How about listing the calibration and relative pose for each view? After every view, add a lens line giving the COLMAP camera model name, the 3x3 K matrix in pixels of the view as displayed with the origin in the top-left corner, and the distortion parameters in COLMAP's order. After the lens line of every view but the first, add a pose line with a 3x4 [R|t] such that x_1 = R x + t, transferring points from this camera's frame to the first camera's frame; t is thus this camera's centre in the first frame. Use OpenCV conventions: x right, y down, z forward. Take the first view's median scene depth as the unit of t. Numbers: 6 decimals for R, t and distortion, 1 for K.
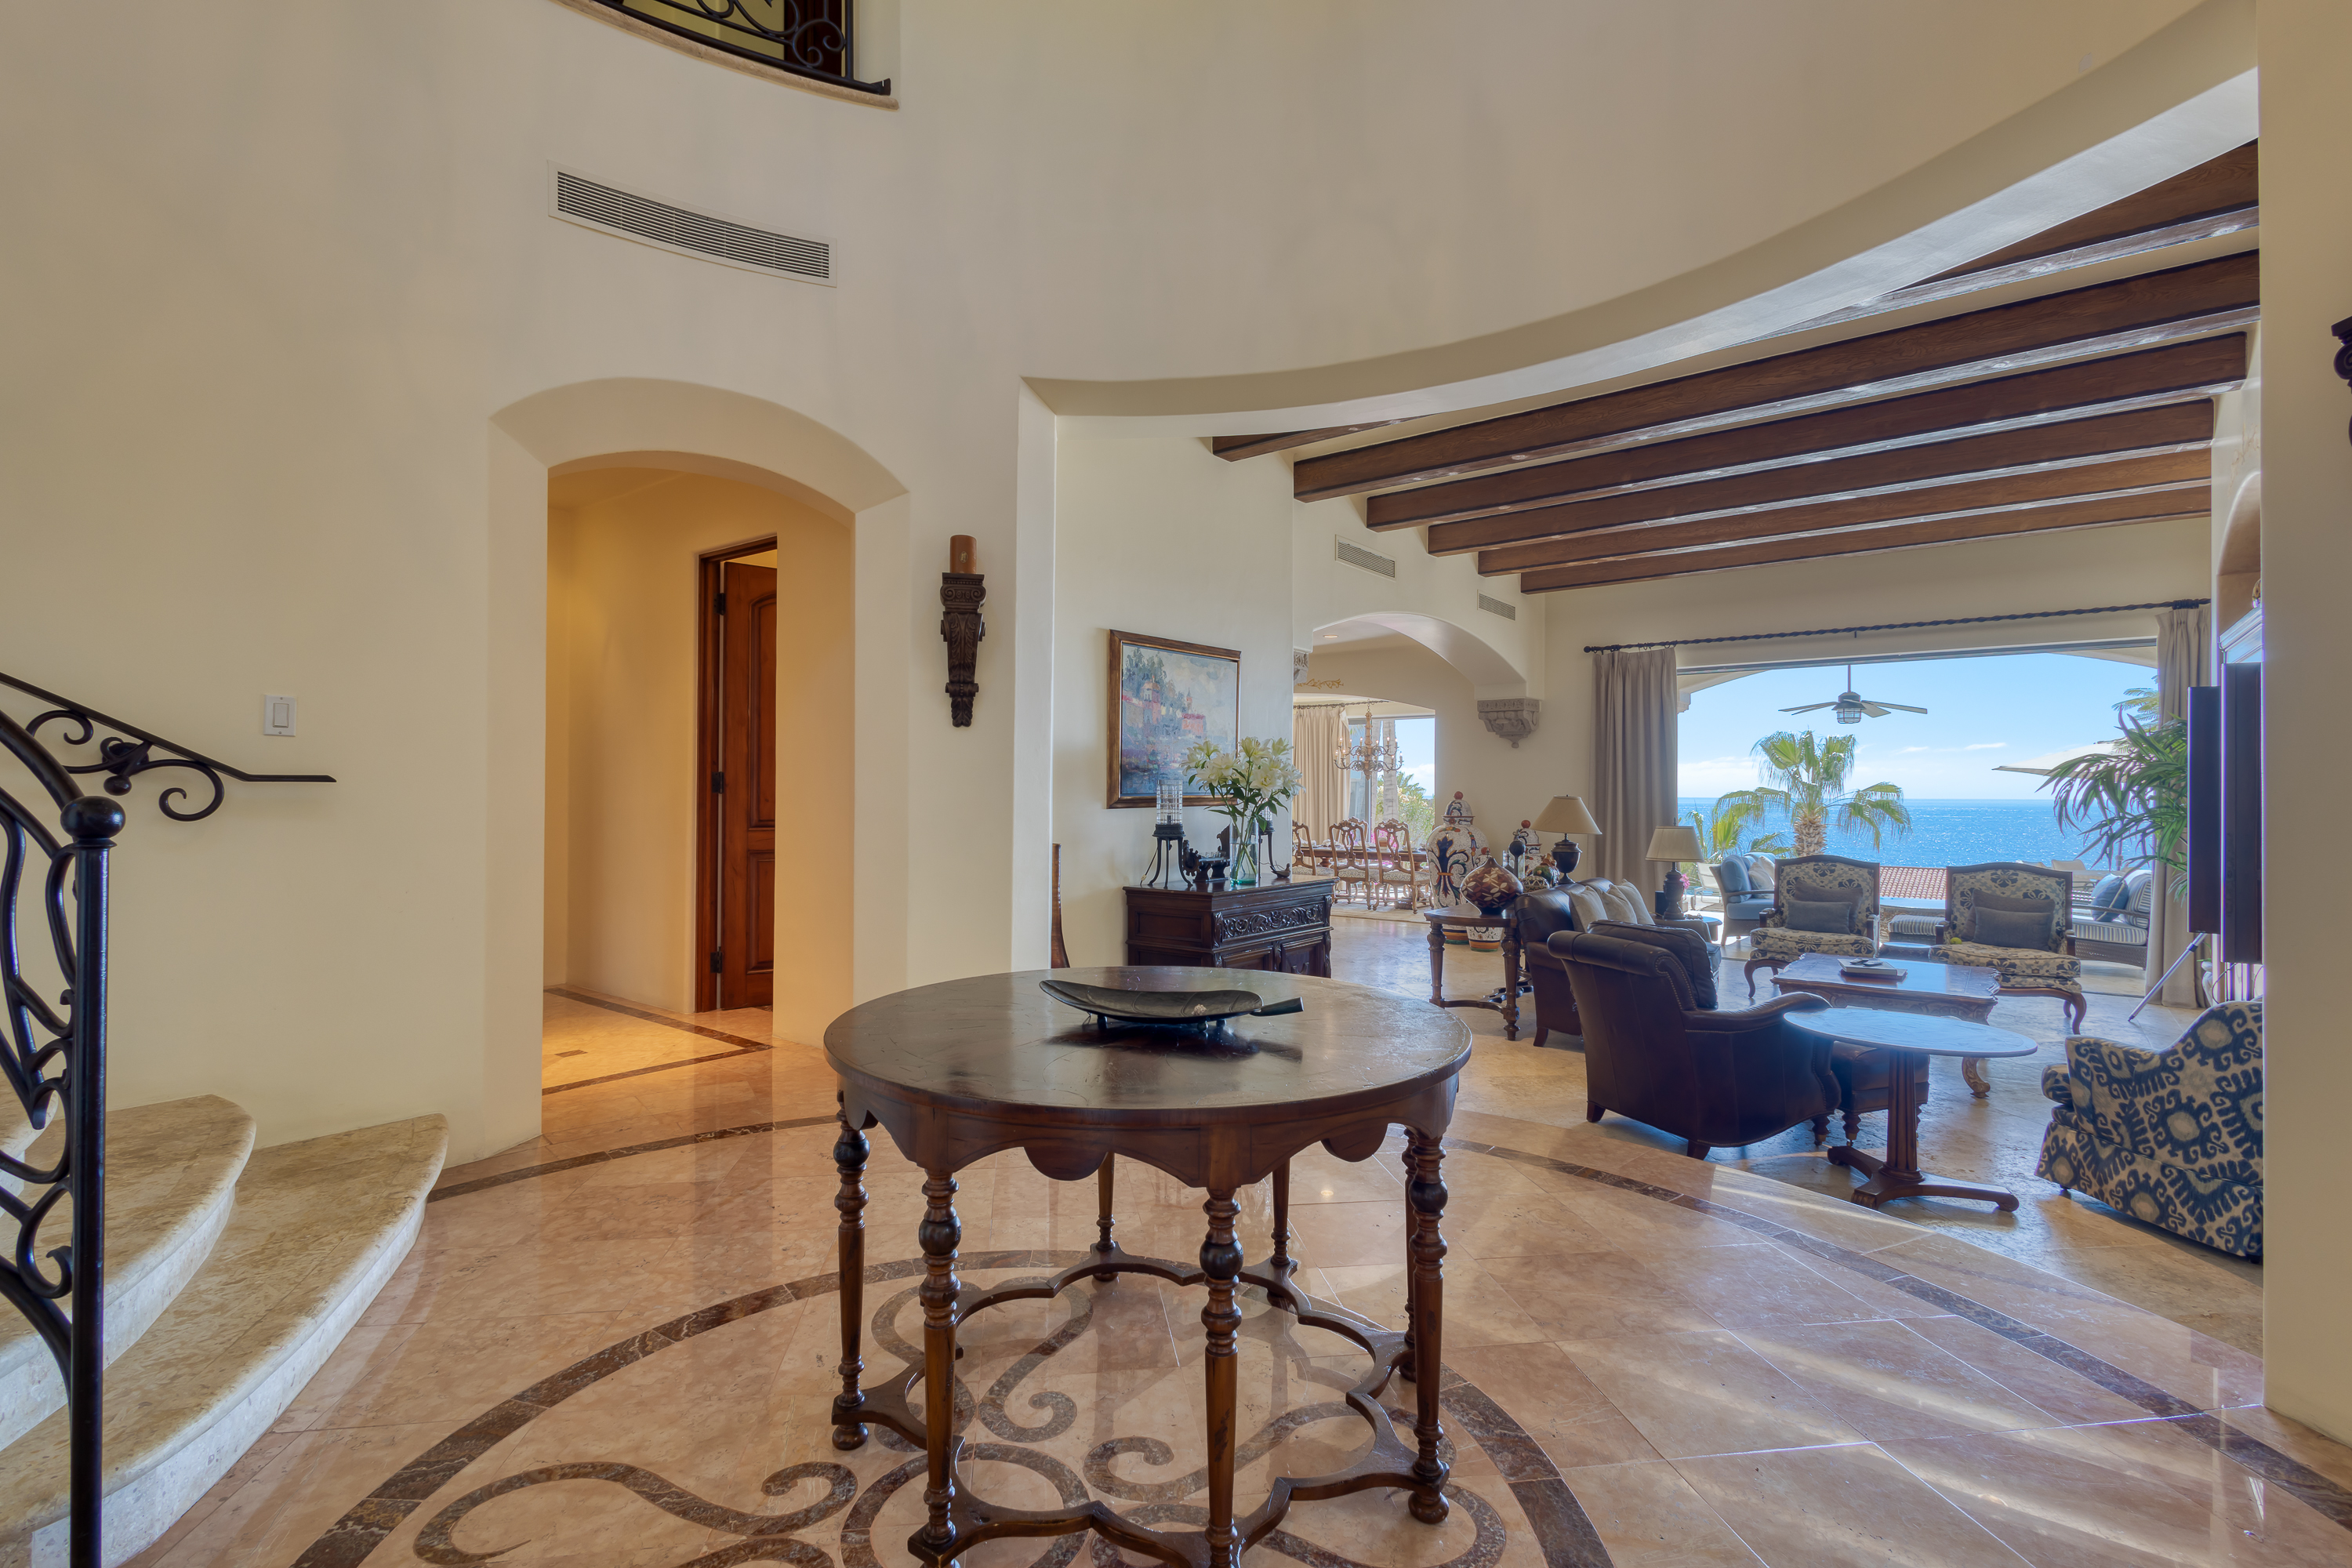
lens RADIAL K [[1072.6, 0, 1172.3], [0, 1072.6, 781.9], [0, 0, 1]] dist [-0.002482, 0.000622]
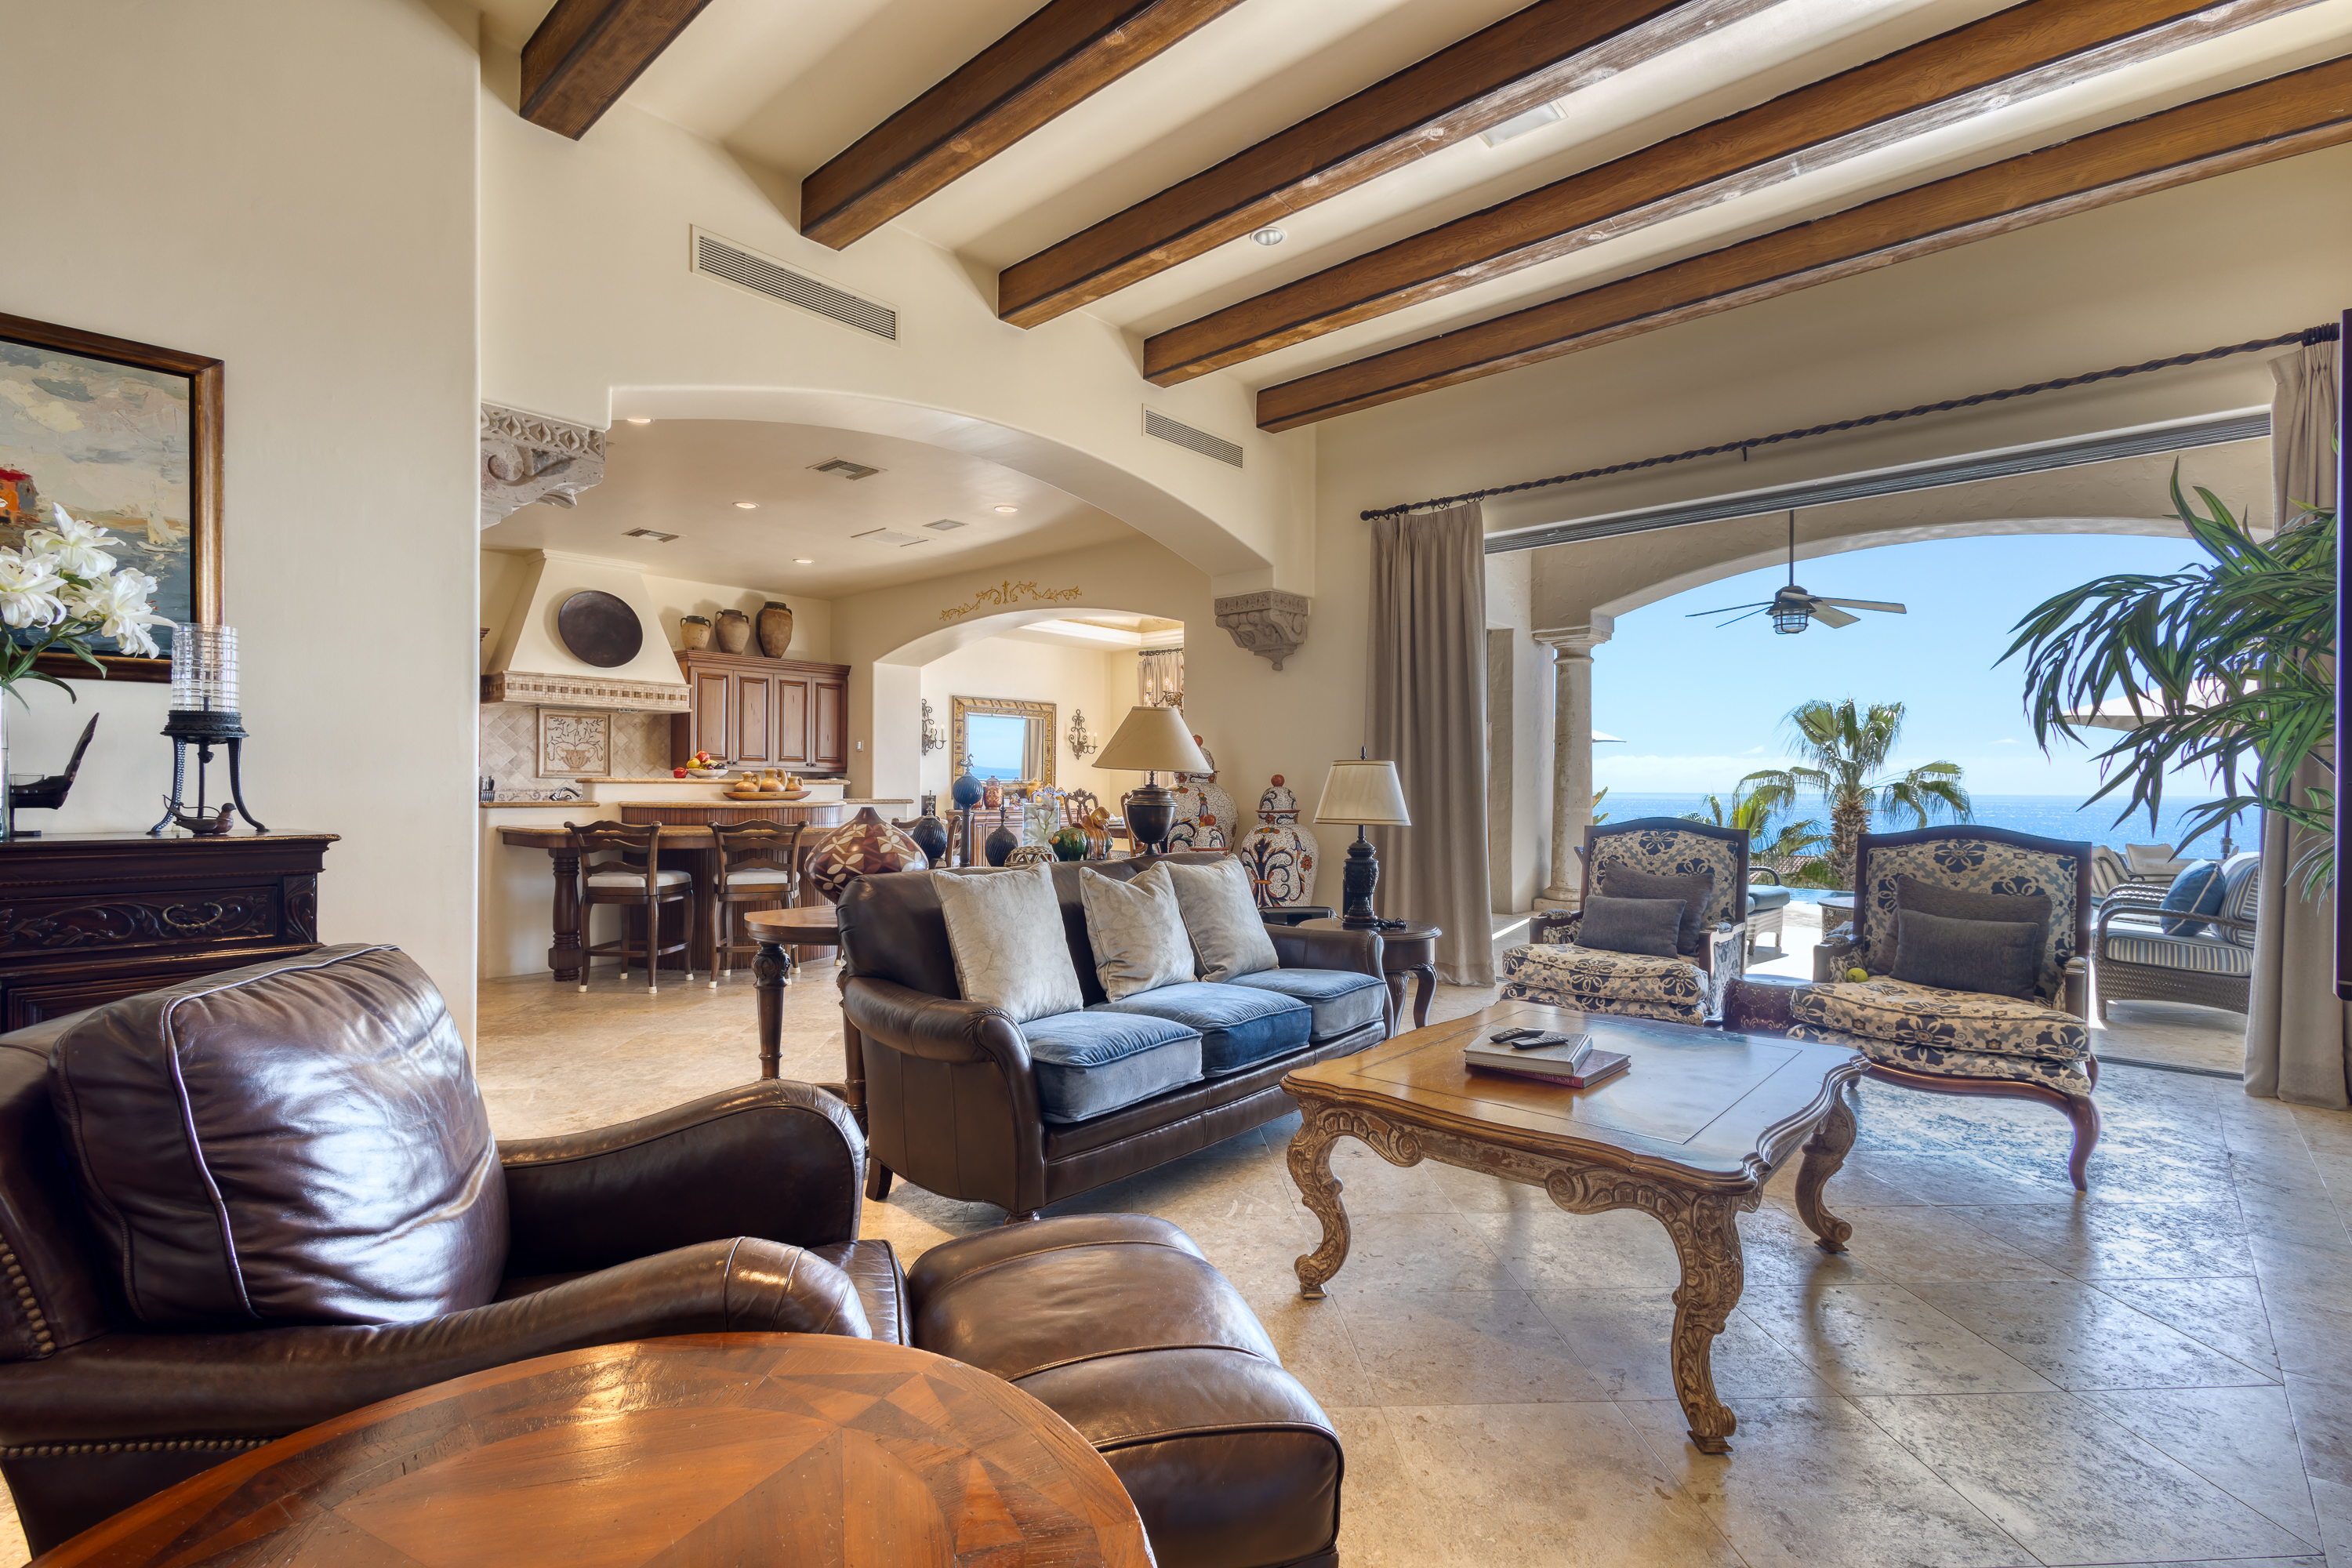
lens RADIAL K [[1072.6, 0, 1178.1], [0, 1072.6, 783.8], [0, 0, 1]] dist [-0.002482, 0.000622]
pose [[0.998175, 0.000752, -0.060383, 0.363595], [-0.000396, 0.999983, 0.005901, 0.044285], [0.060386, -0.005866, 0.998158, 0.386310]]
